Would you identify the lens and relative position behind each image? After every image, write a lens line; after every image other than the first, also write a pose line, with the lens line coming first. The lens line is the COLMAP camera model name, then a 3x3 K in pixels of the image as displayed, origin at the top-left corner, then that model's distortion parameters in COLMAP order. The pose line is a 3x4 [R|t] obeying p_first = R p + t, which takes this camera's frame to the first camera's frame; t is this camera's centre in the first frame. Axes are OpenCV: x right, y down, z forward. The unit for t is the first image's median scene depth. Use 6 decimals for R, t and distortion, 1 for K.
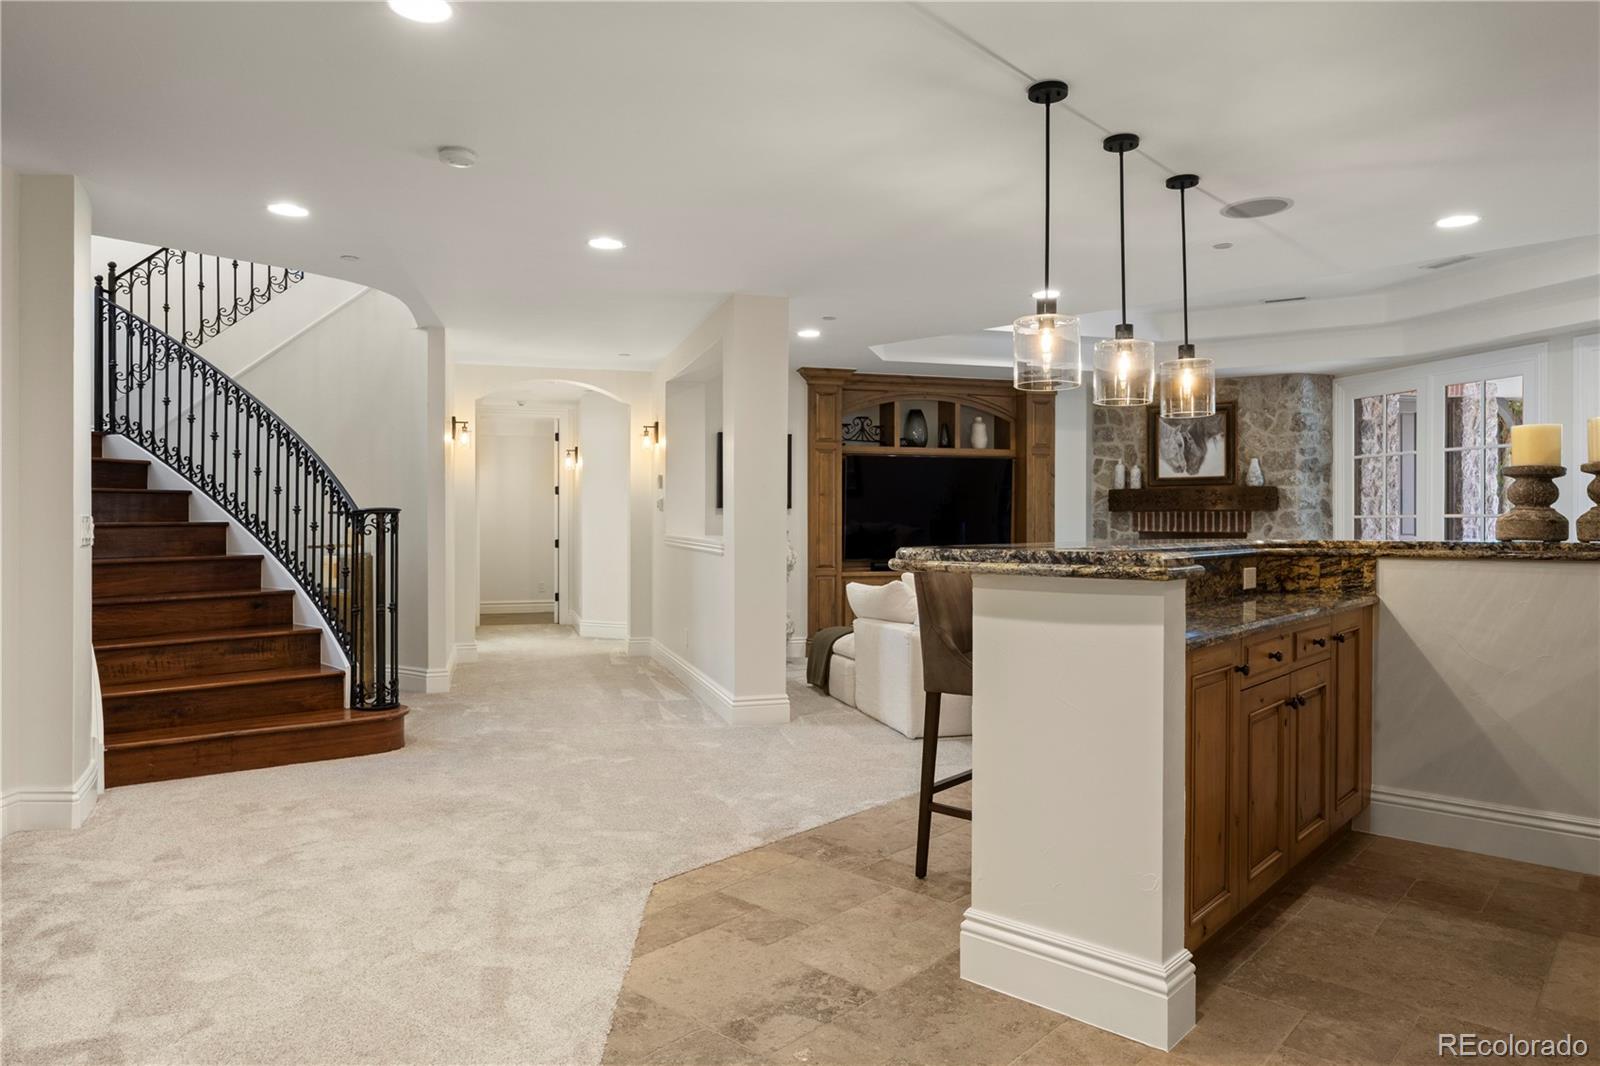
lens RADIAL K [[1021.6, 0, 800.7], [0, 1021.6, 529.6], [0, 0, 1]] dist [-0.001976, -0.000452]
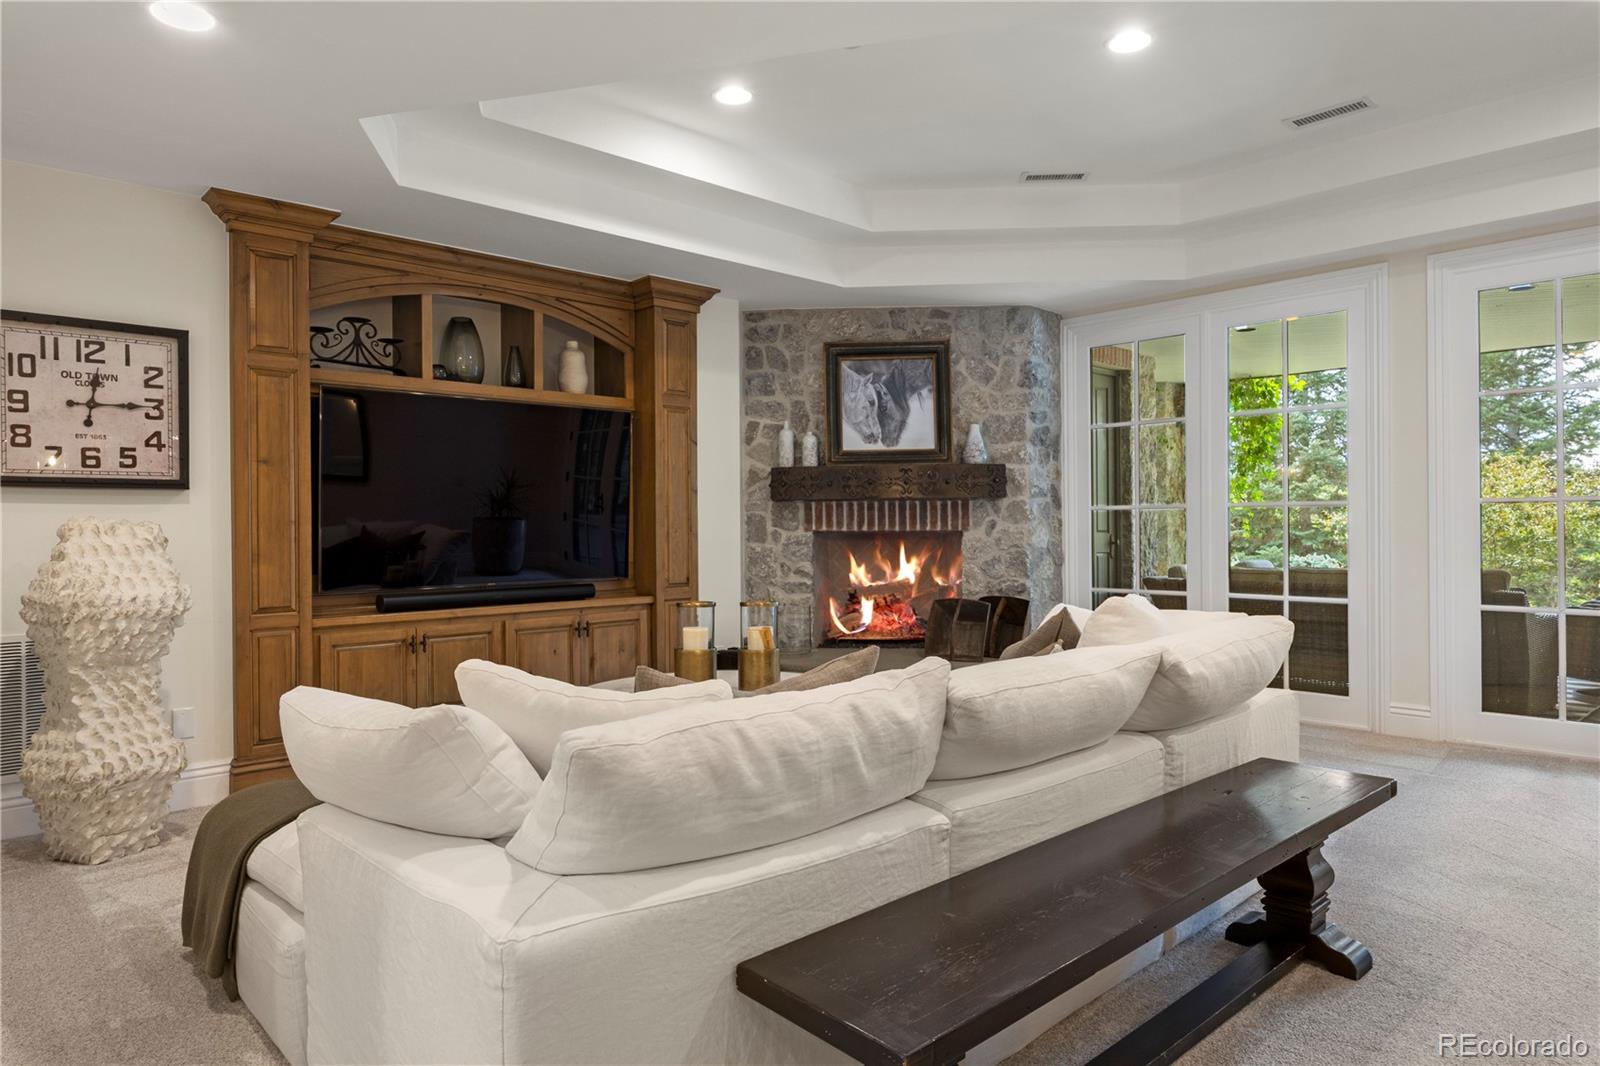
lens RADIAL K [[981.2, 0, 802.2], [0, 981.2, 534.0], [0, 0, 1]] dist [-0.014662, -0.000232]
pose [[0.894247, -0.011521, 0.447425, 0.039152], [0.010549, 0.999933, 0.004664, 0.000576], [-0.447449, 0.000549, 0.894309, 0.447257]]
